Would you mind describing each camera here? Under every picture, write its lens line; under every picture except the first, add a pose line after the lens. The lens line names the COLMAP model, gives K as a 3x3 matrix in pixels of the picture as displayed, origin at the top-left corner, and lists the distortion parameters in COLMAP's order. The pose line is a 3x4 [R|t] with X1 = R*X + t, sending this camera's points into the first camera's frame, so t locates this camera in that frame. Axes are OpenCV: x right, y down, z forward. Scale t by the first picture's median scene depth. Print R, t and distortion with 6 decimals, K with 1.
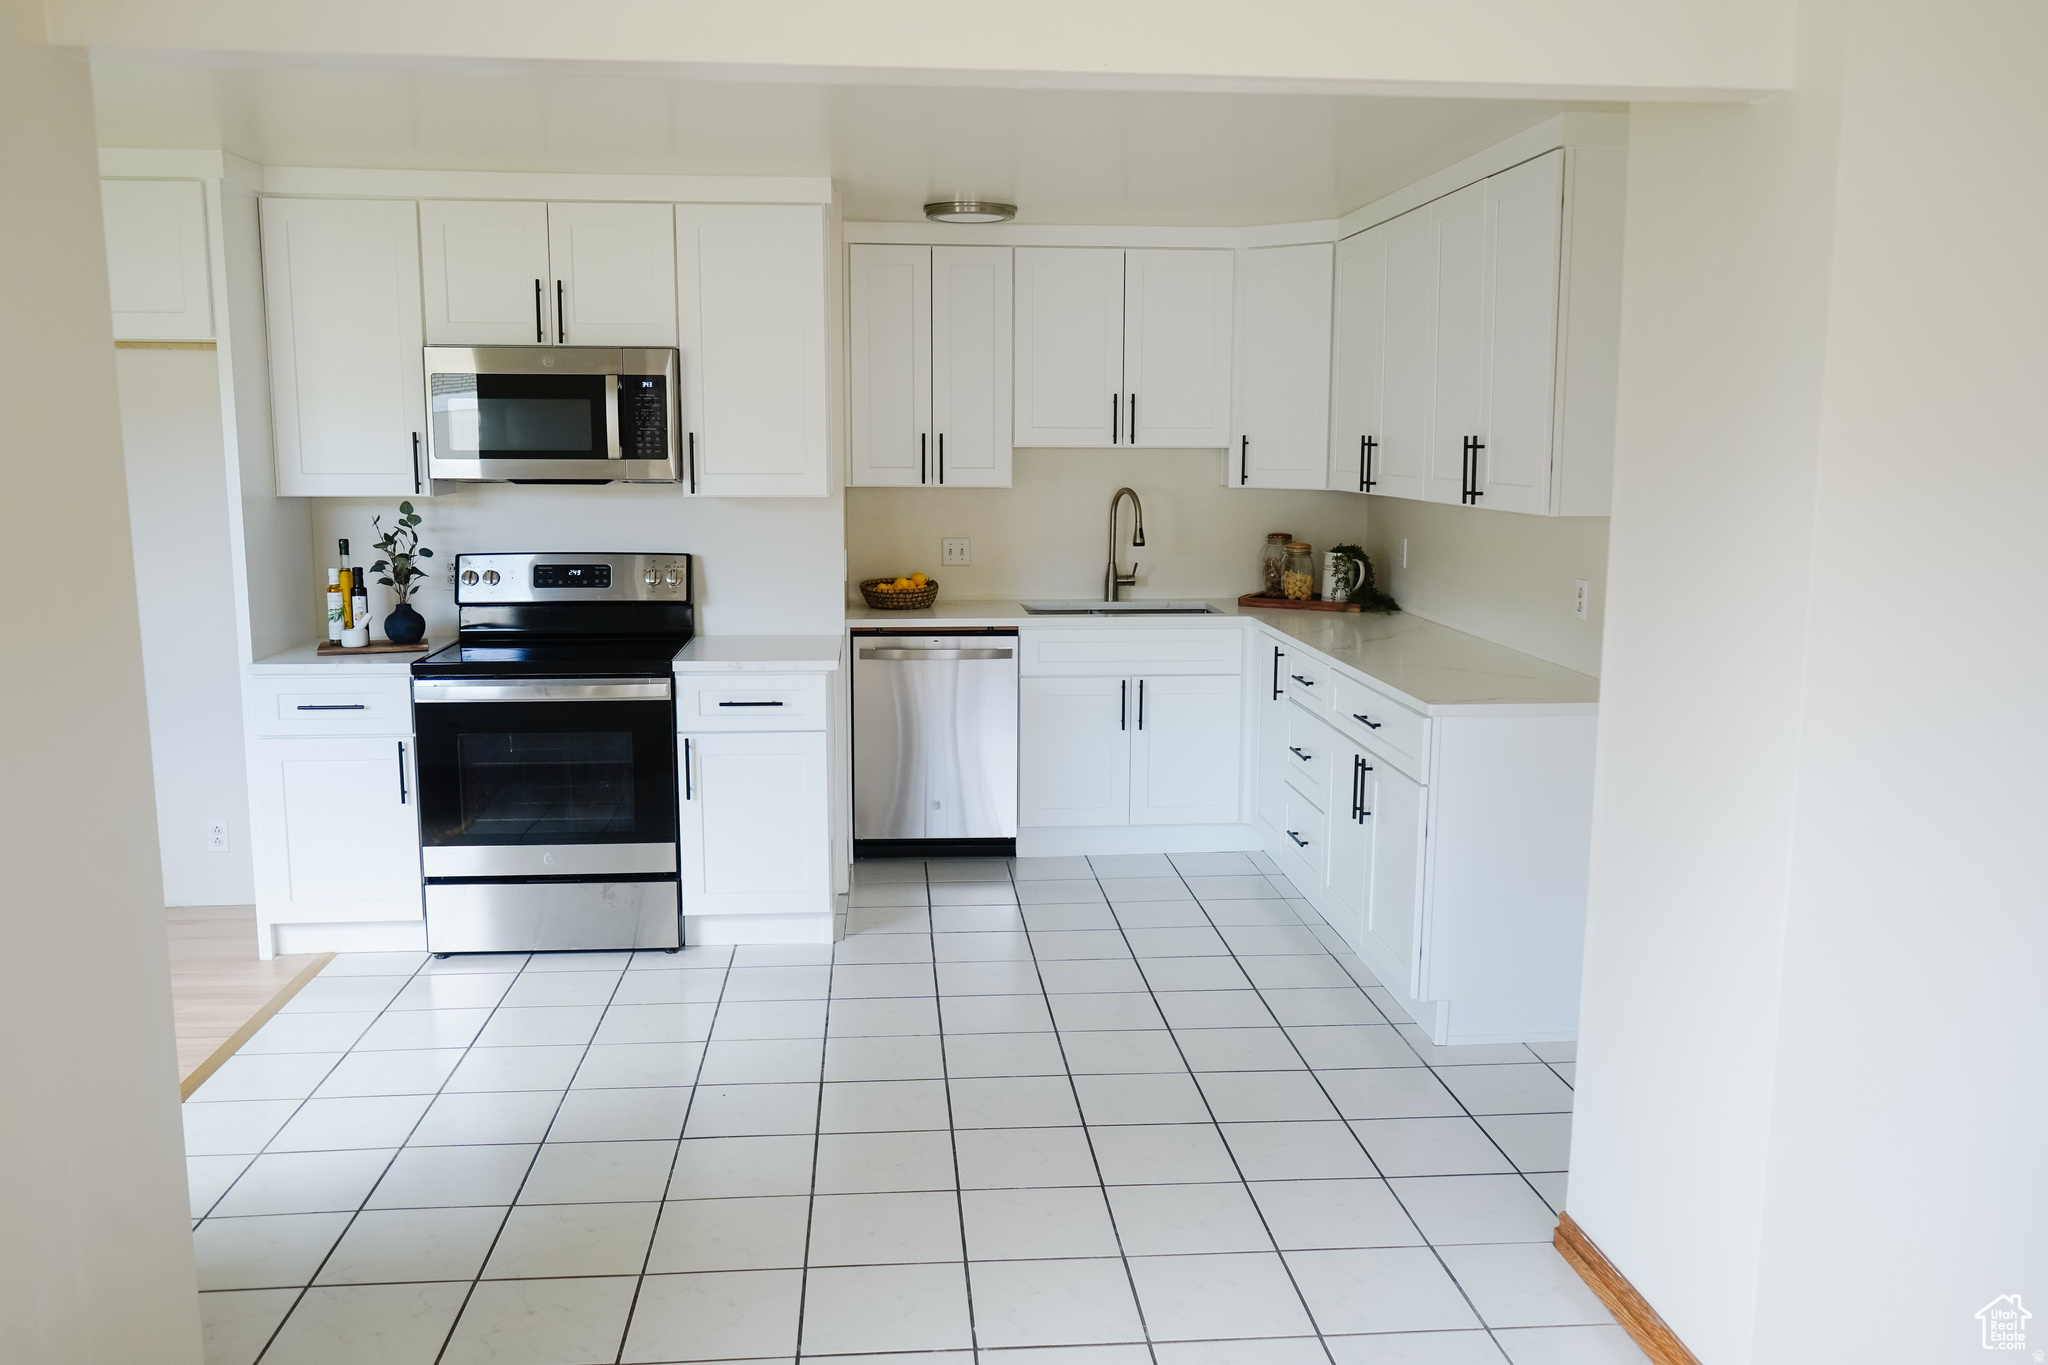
lens RADIAL K [[1628.2, 0, 1022.6], [0, 1628.2, 683.4], [0, 0, 1]] dist [-0.027617, 0.011254]
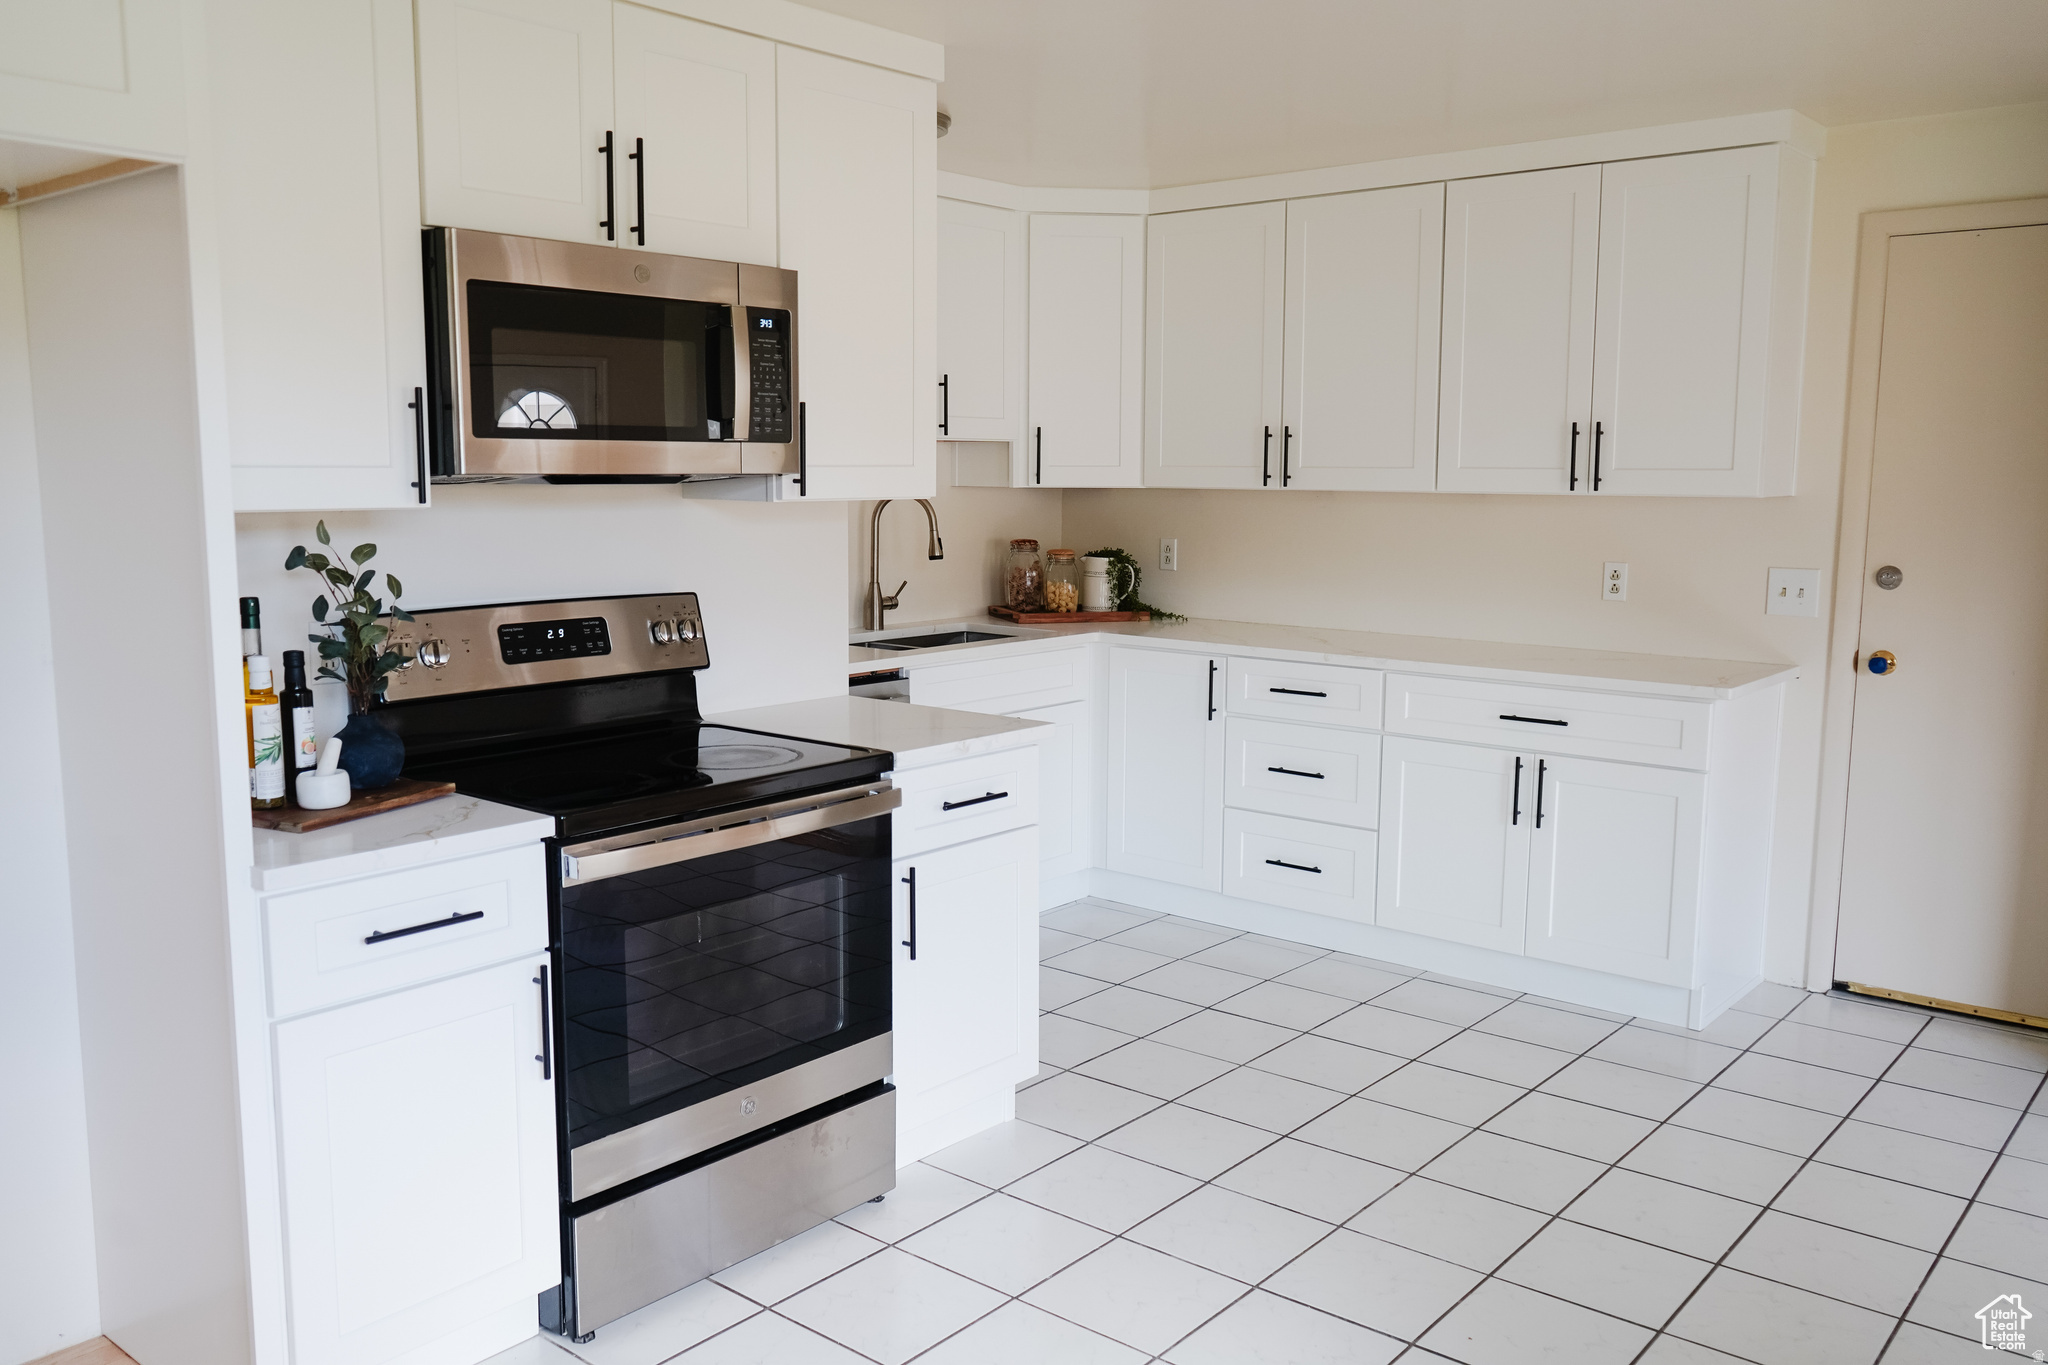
lens RADIAL K [[1628.2, 0, 1024.6], [0, 1628.2, 684.9], [0, 0, 1]] dist [-0.027617, 0.011254]
pose [[0.706262, -0.095308, 0.701506, -0.604537], [0.102917, 0.994192, 0.031458, -0.053337], [-0.700430, 0.049979, 0.711969, 0.480342]]
